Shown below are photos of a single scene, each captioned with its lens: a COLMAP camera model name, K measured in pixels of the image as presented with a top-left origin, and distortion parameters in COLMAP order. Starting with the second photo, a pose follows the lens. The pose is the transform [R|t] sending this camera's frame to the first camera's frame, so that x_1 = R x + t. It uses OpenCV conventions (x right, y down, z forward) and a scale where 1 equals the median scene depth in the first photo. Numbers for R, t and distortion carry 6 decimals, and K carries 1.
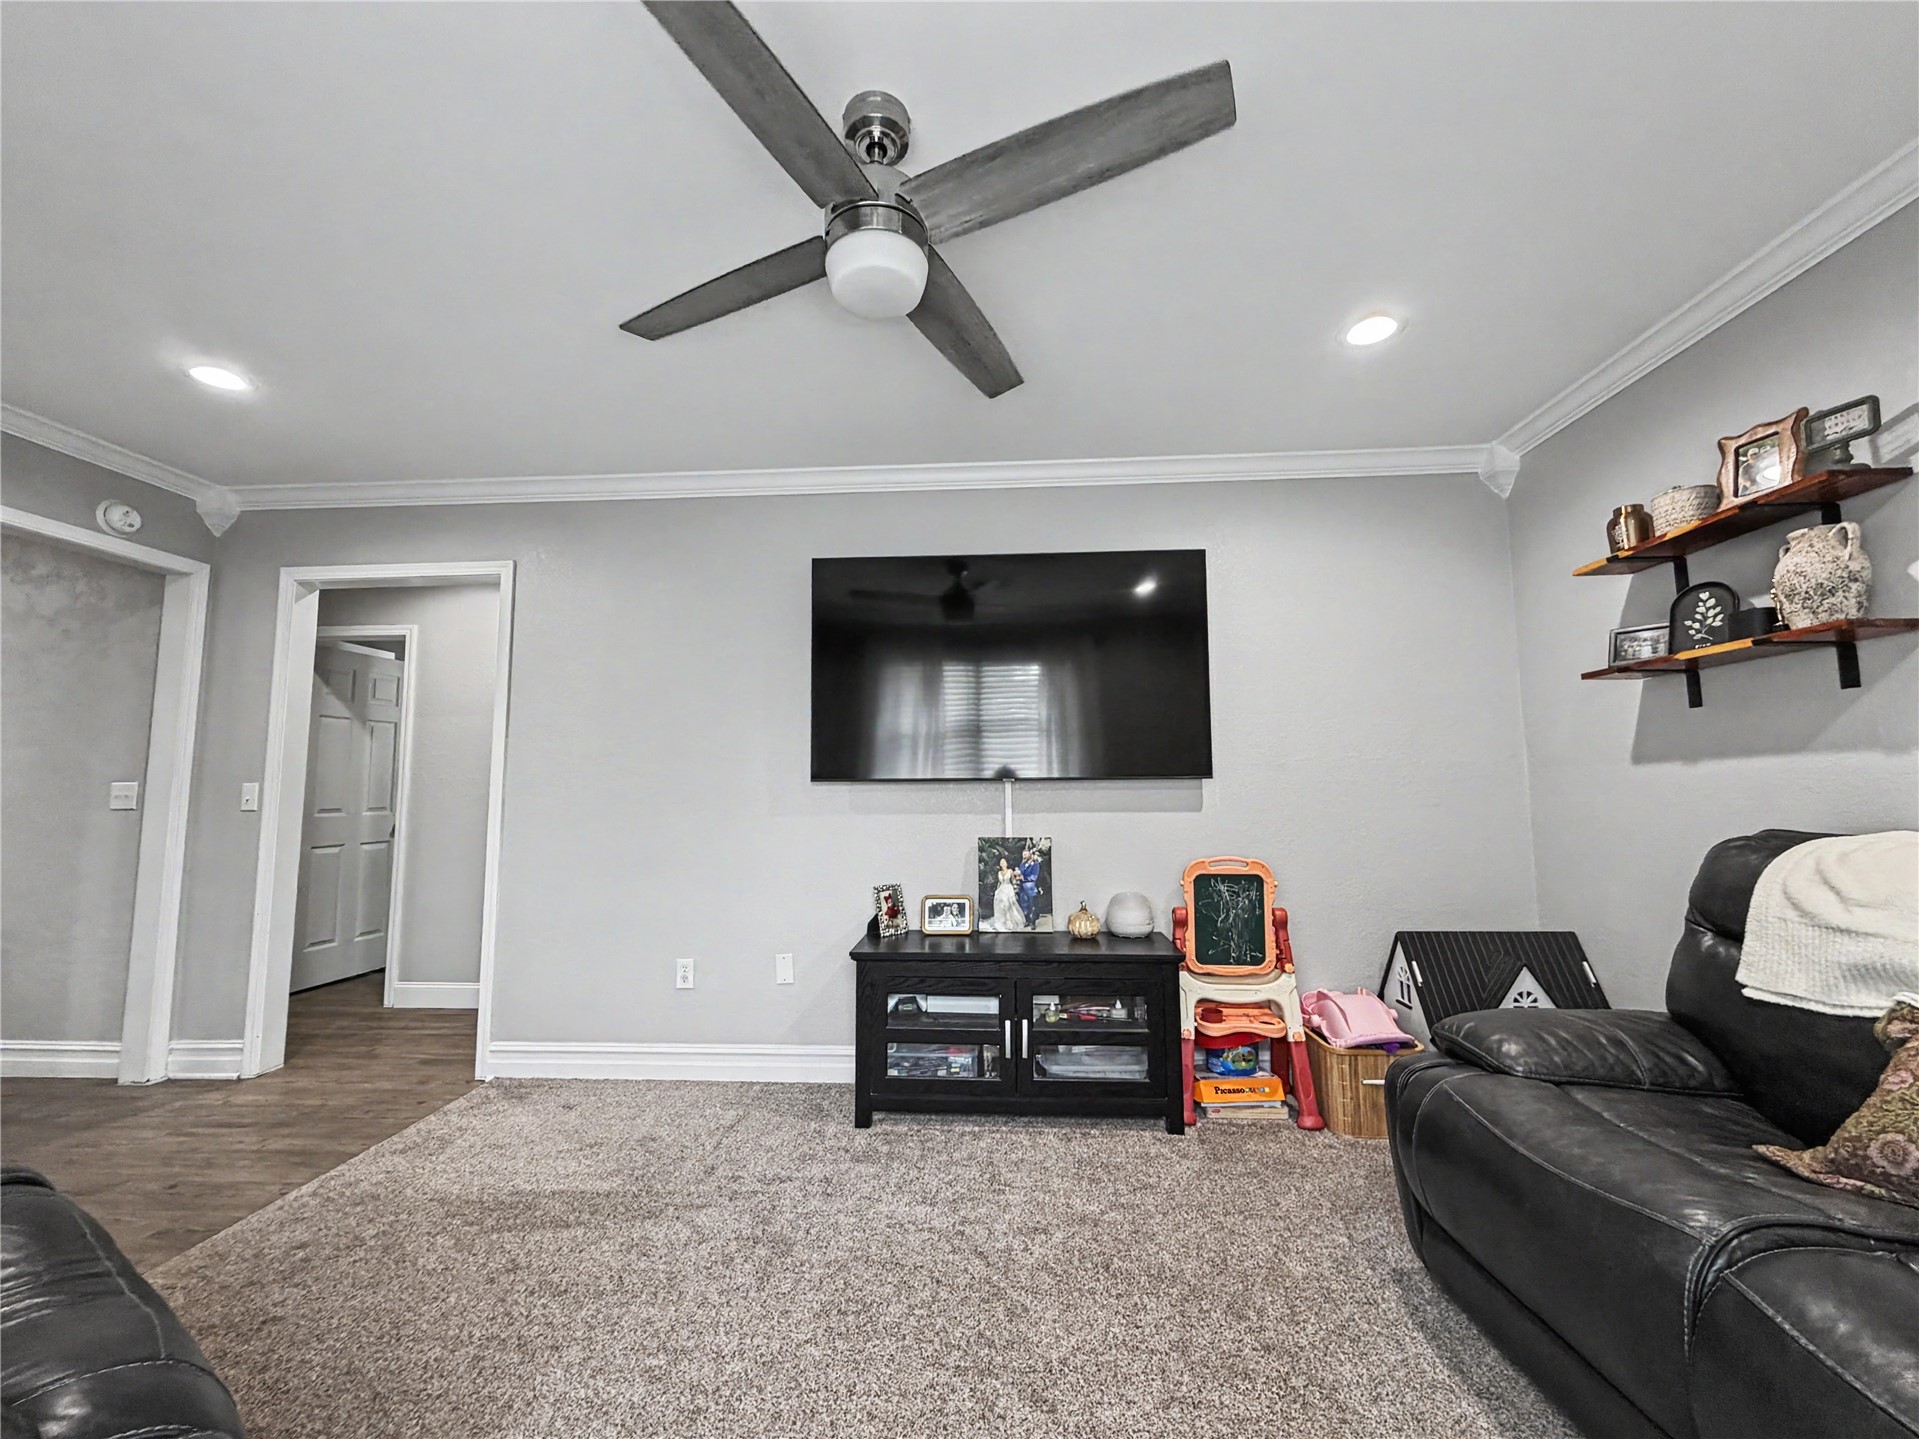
lens RADIAL K [[765.9, 0, 957.7], [0, 765.9, 723.1], [0, 0, 1]] dist [0.001064, 0.000460]
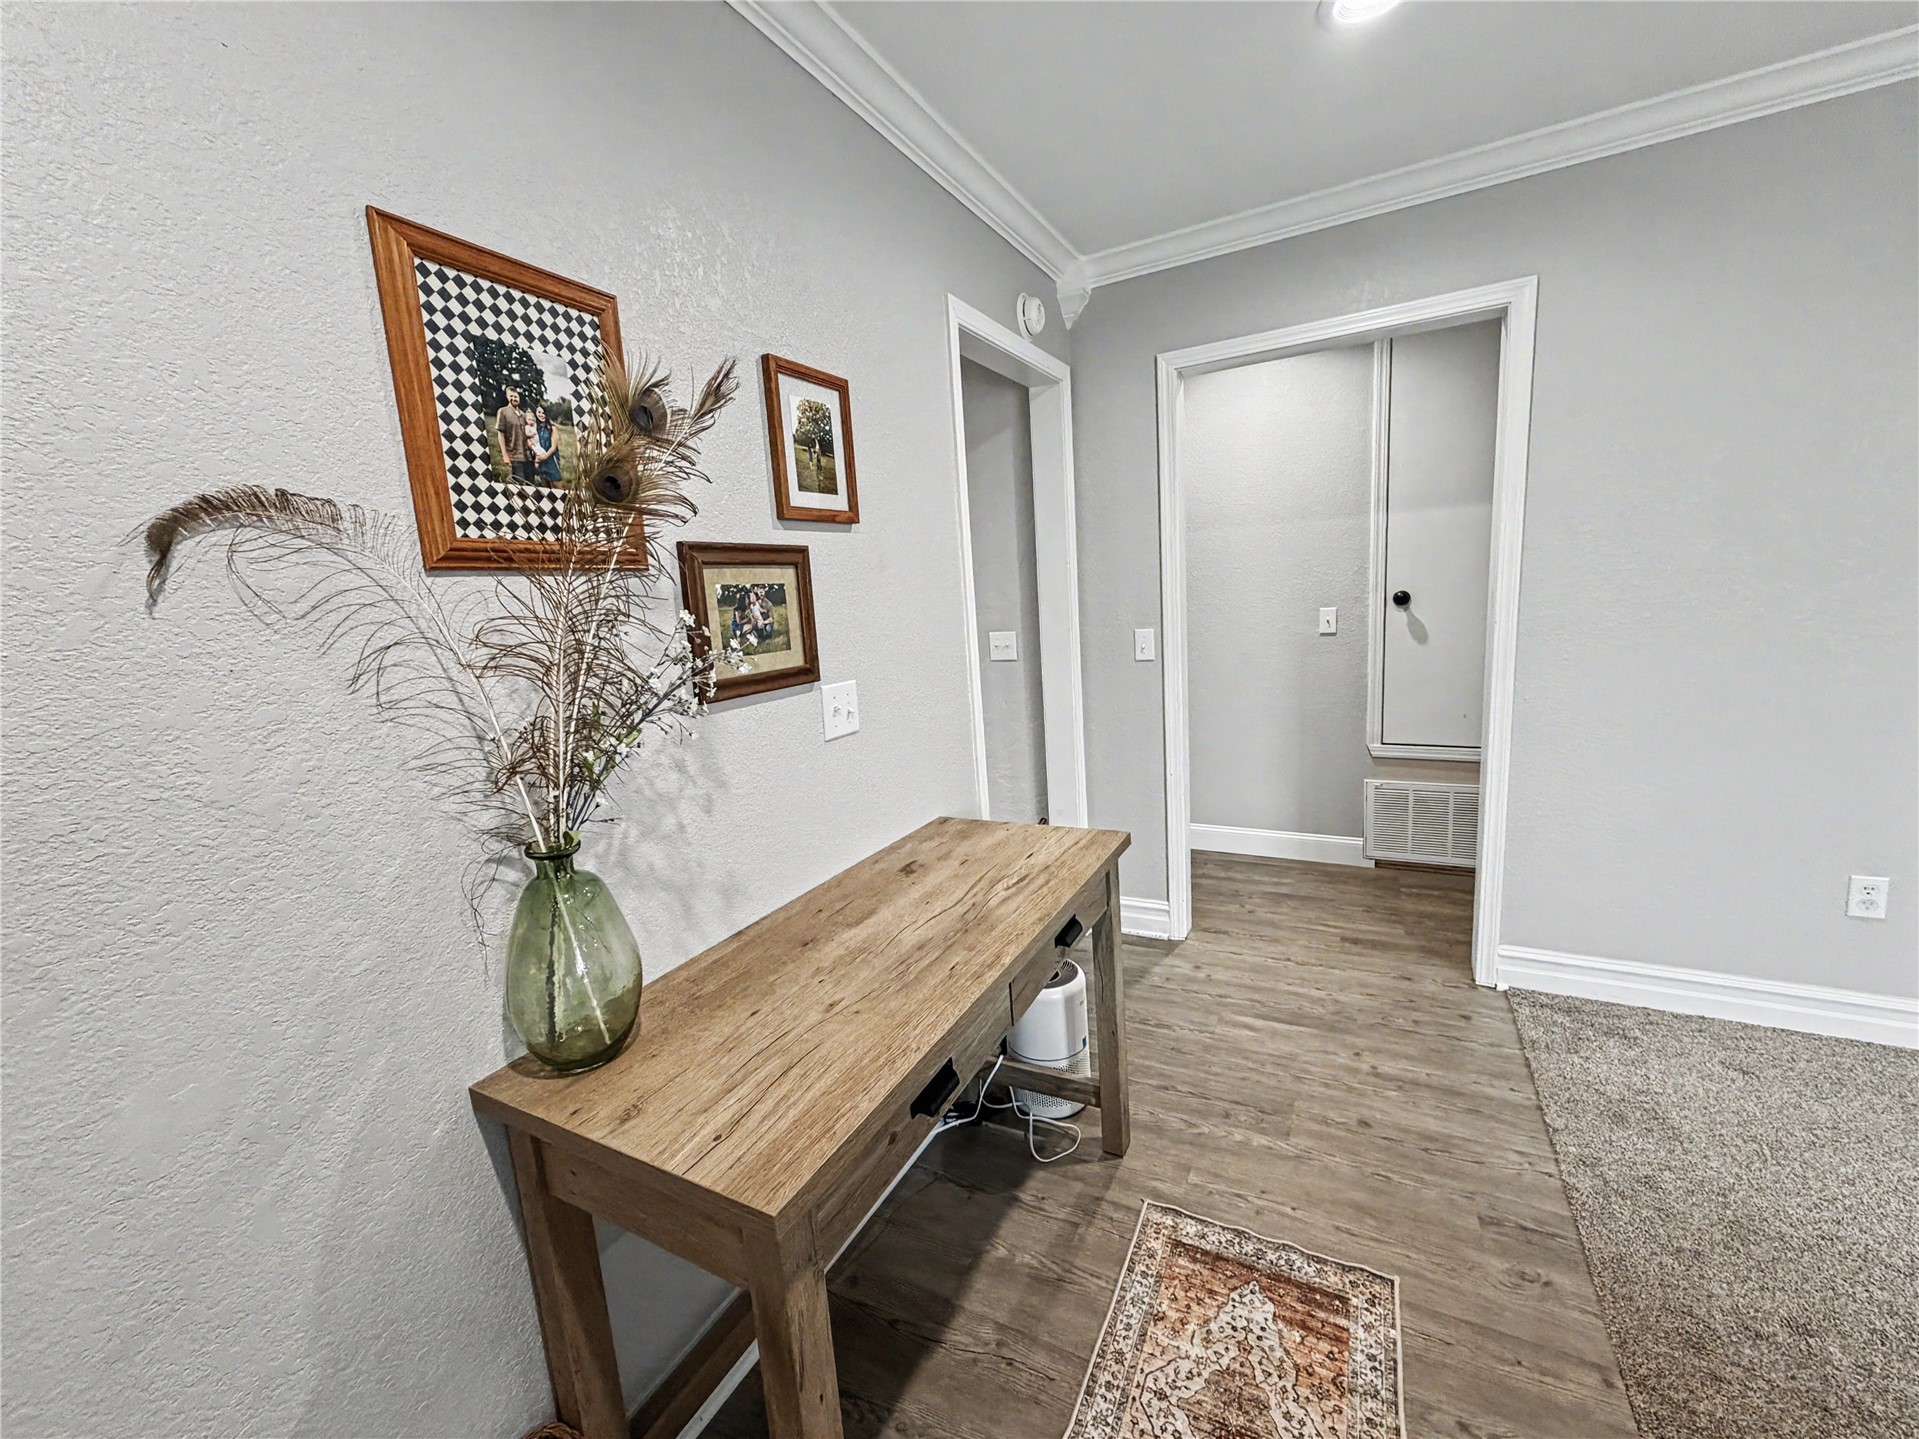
lens RADIAL K [[765.9, 0, 958.8], [0, 765.9, 718.4], [0, 0, 1]] dist [0.001064, 0.000460]
pose [[0.910509, 0.017549, -0.413116, -0.794801], [0.094591, 0.963765, 0.249418, -0.063082], [0.402524, -0.266175, 0.875857, 0.138149]]
